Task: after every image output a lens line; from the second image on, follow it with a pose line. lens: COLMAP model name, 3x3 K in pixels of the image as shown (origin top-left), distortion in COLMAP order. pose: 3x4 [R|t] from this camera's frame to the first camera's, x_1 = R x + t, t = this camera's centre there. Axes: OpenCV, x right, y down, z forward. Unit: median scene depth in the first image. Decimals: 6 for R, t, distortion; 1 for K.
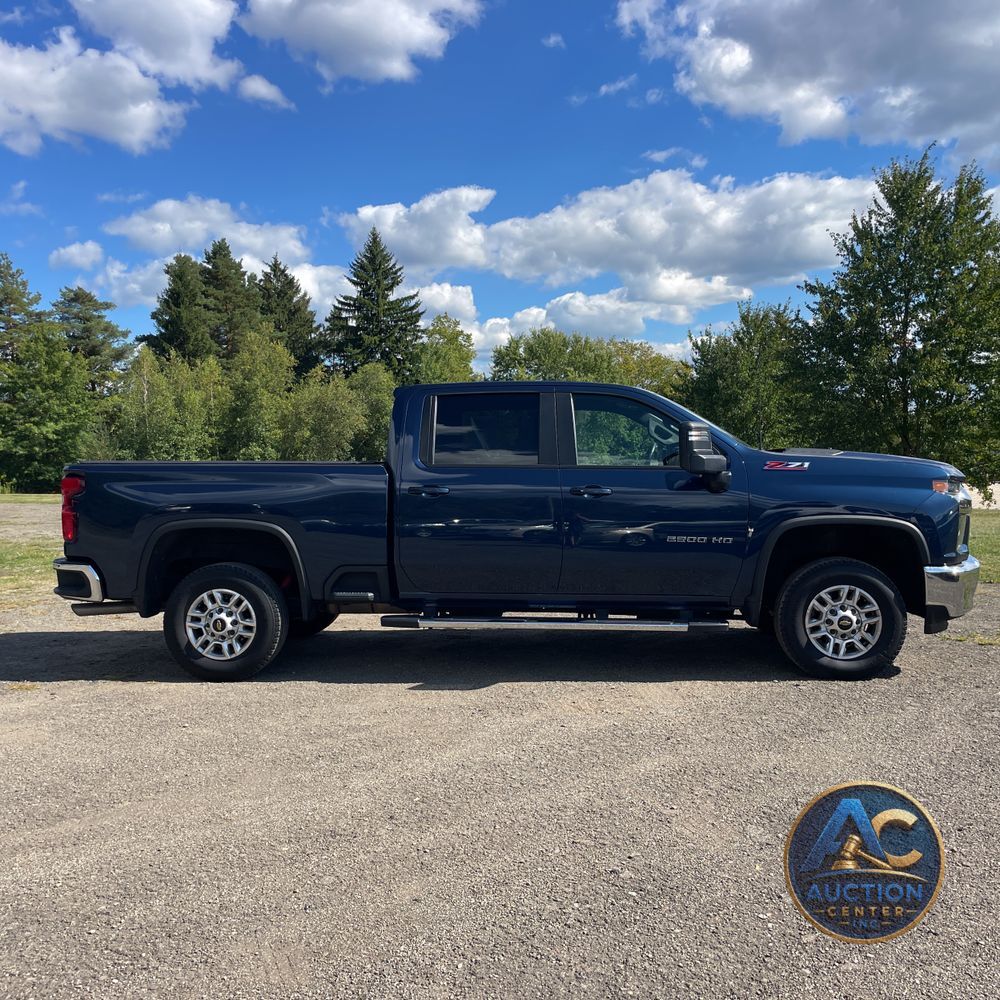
lens RADIAL K [[1009.8, 0, 500.0], [0, 1009.8, 500.0], [0, 0, 1]] dist [0.129195, -0.194283]
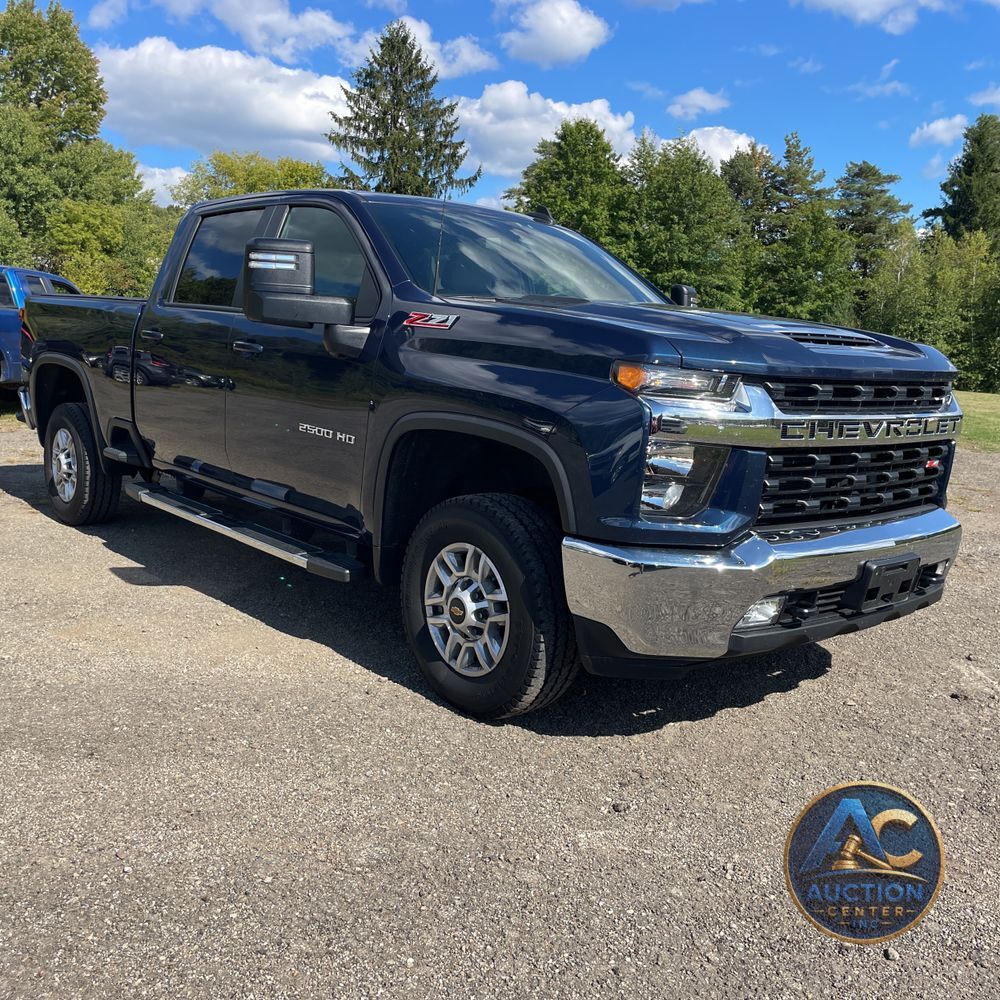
lens RADIAL K [[1014.3, 0, 487.5], [0, 1014.3, 495.0], [0, 0, 1]] dist [0.096512, -0.147403]
pose [[0.714310, 0.155325, -0.682374, 0.105898], [-0.082117, 0.986926, 0.138688, -0.002828], [0.694995, -0.043032, 0.717726, 0.091702]]
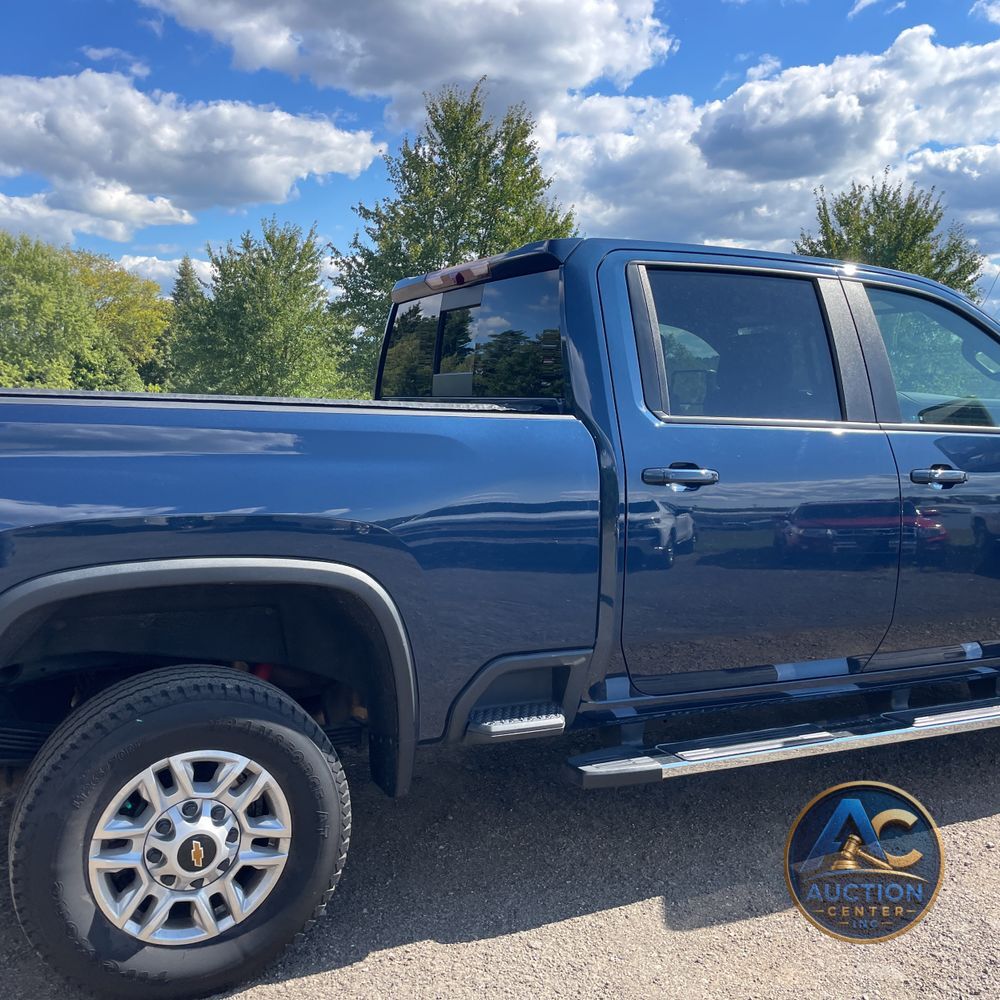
lens RADIAL K [[1002.4, 0, 495.1], [0, 1002.4, 508.1], [0, 0, 1]] dist [0.054427, -0.074192]
pose [[0.863050, -0.024707, 0.504514, -0.052768], [-0.014430, 0.997189, 0.073518, -0.003691], [-0.504912, -0.070730, 0.860268, 0.095429]]
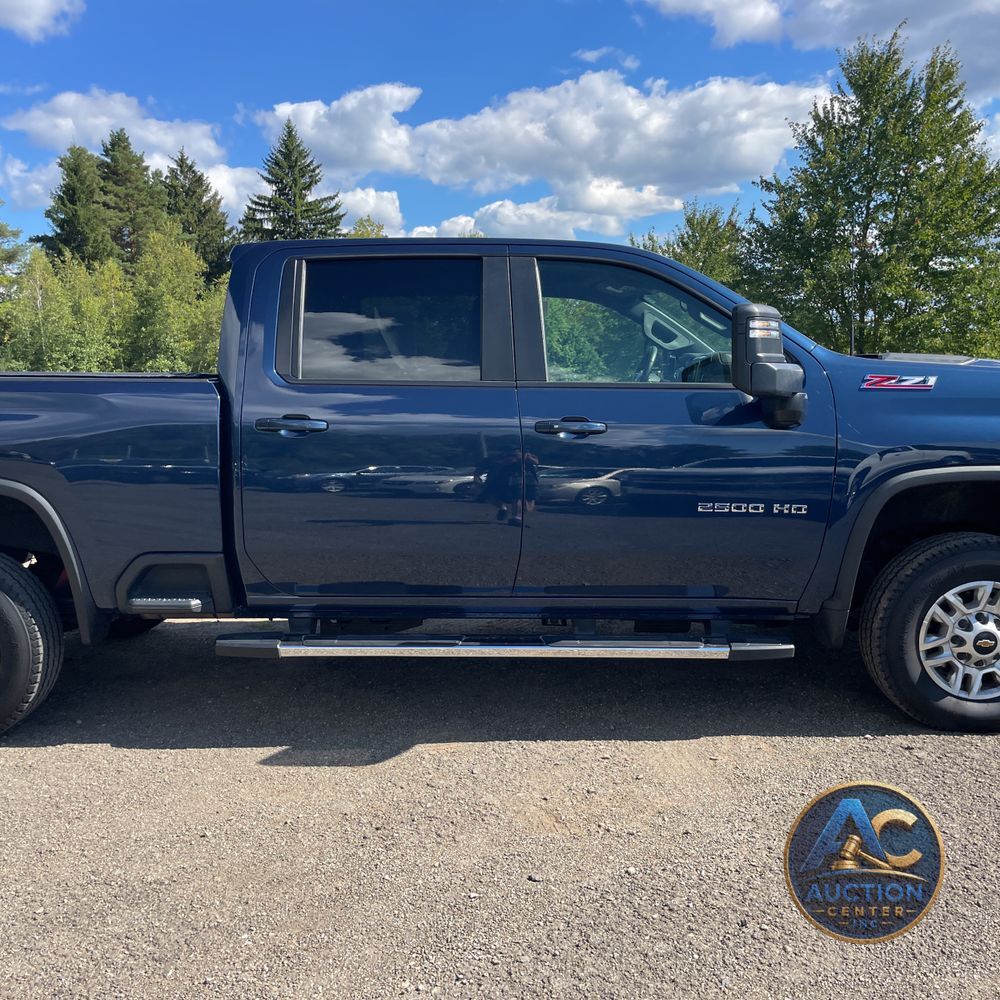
lens RADIAL K [[1012.4, 0, 504.6], [0, 1012.4, 521.7], [0, 0, 1]] dist [0.099147, -0.151576]
pose [[0.997255, -0.007973, 0.073608, 0.001126], [0.000309, 0.994624, 0.103554, -0.002225], [-0.074038, -0.103248, 0.991896, 0.062525]]
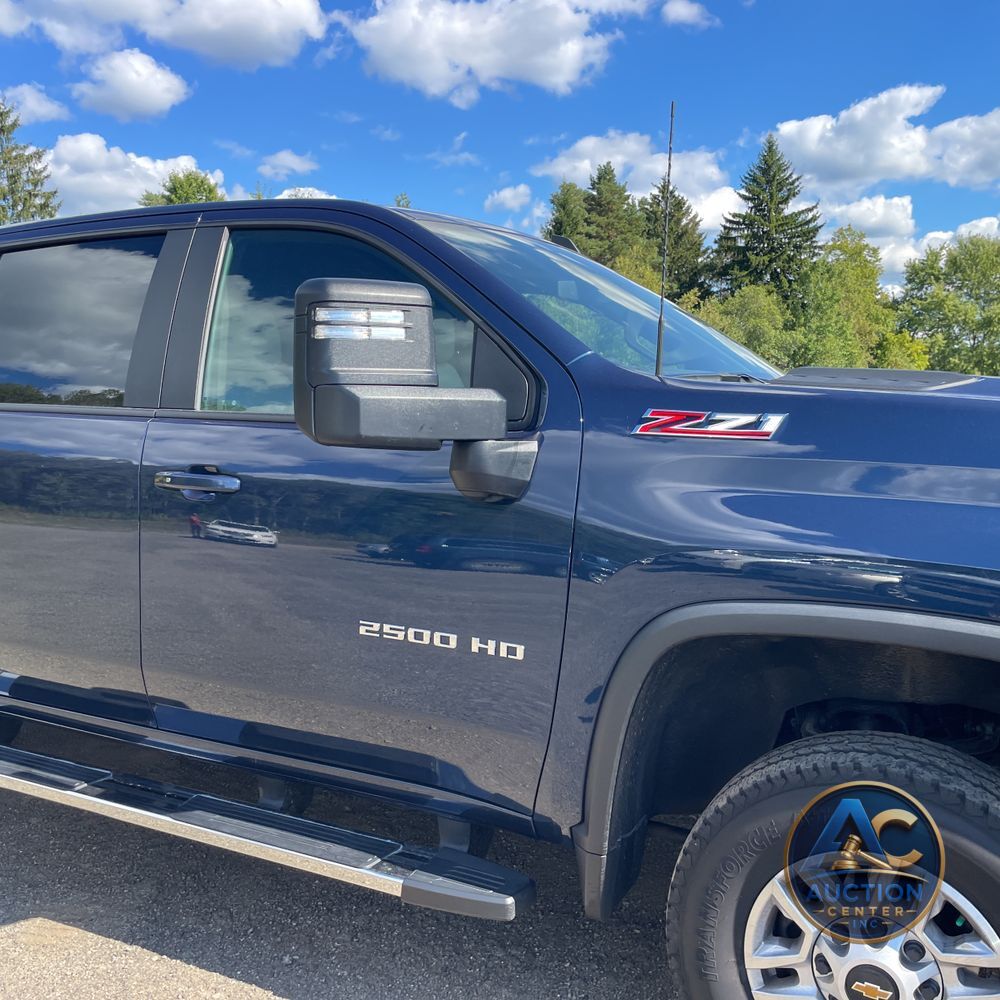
lens RADIAL K [[1009.8, 0, 500.0], [0, 1009.8, 500.0], [0, 0, 1]] dist [0.129195, -0.194283]
pose [[0.923500, 0.048447, -0.380528, 0.050974], [-0.022729, 0.997160, 0.071794, -0.004704], [0.382926, -0.057653, 0.921978, 0.104878]]
